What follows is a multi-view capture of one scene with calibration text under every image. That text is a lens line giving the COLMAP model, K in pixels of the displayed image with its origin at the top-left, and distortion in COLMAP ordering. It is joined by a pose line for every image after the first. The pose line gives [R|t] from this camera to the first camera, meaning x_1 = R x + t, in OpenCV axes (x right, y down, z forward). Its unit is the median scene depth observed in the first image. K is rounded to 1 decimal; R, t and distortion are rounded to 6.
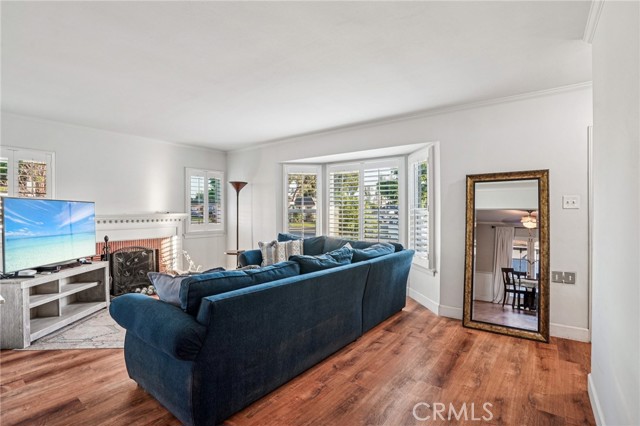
lens RADIAL K [[305.6, 0, 318.1], [0, 305.6, 213.0], [0, 0, 1]] dist [-0.046561, 0.012885]
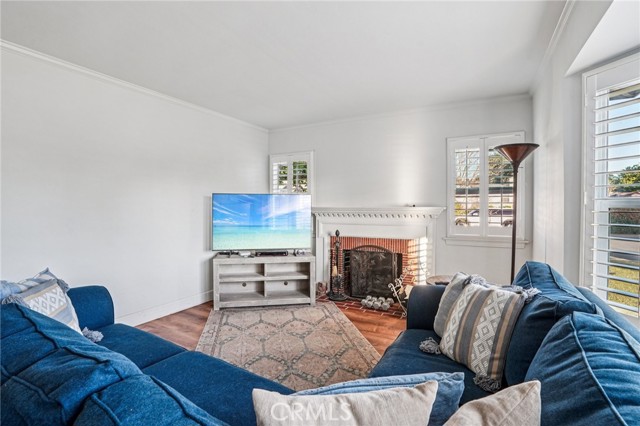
lens RADIAL K [[305.6, 0, 323.5], [0, 305.6, 212.1], [0, 0, 1]] dist [-0.046561, 0.012885]
pose [[0.161574, 0.027490, -0.986478, 0.238113], [-0.004282, 0.999622, 0.027155, -0.005999], [0.986851, -0.000163, 0.161631, 0.808939]]
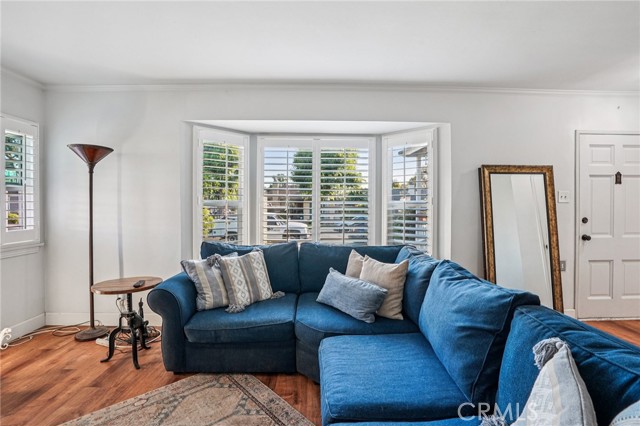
lens RADIAL K [[305.6, 0, 327.9], [0, 305.6, 208.2], [0, 0, 1]] dist [-0.046561, 0.012885]
pose [[0.777013, -0.008994, 0.629421, -0.361501], [-0.000326, 0.999892, 0.014690, -0.006758], [-0.629485, -0.011619, 0.776926, 0.475127]]
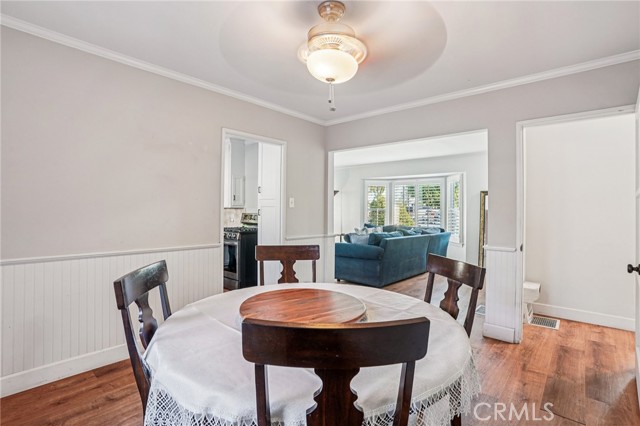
lens RADIAL K [[305.6, 0, 323.5], [0, 305.6, 208.2], [0, 0, 1]] dist [-0.046561, 0.012885]
pose [[0.997886, 0.009619, -0.064270, -0.284511], [-0.010494, 0.999857, -0.013278, 0.012643], [0.064133, 0.013925, 0.997844, -0.736751]]
